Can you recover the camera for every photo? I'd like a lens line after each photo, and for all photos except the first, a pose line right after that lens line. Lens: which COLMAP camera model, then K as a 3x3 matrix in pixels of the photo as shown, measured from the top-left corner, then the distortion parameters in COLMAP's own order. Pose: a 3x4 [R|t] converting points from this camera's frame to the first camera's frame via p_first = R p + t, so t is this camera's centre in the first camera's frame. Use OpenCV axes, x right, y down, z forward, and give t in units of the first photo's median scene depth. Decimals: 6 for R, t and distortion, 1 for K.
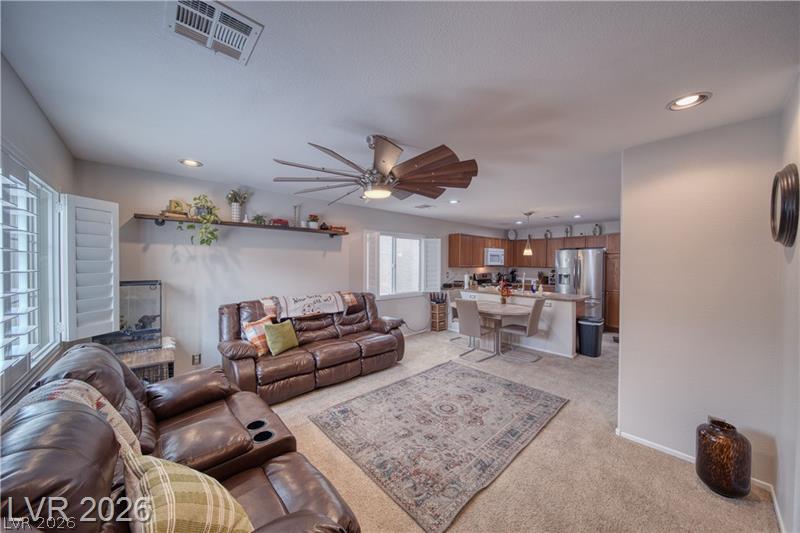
lens RADIAL K [[280.0, 0, 399.9], [0, 280.0, 265.1], [0, 0, 1]] dist [0.000383, -0.002622]
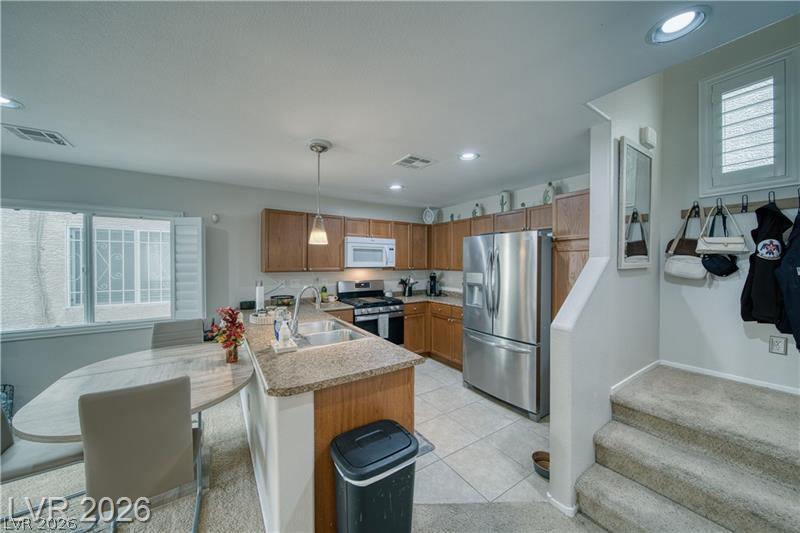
lens RADIAL K [[280.0, 0, 399.9], [0, 280.0, 265.1], [0, 0, 1]] dist [0.000383, -0.002622]
pose [[0.988184, -0.004925, -0.153196, 0.793191], [0.004713, 0.999987, -0.001744, -0.003385], [0.153203, 0.001001, 0.988194, 0.733197]]
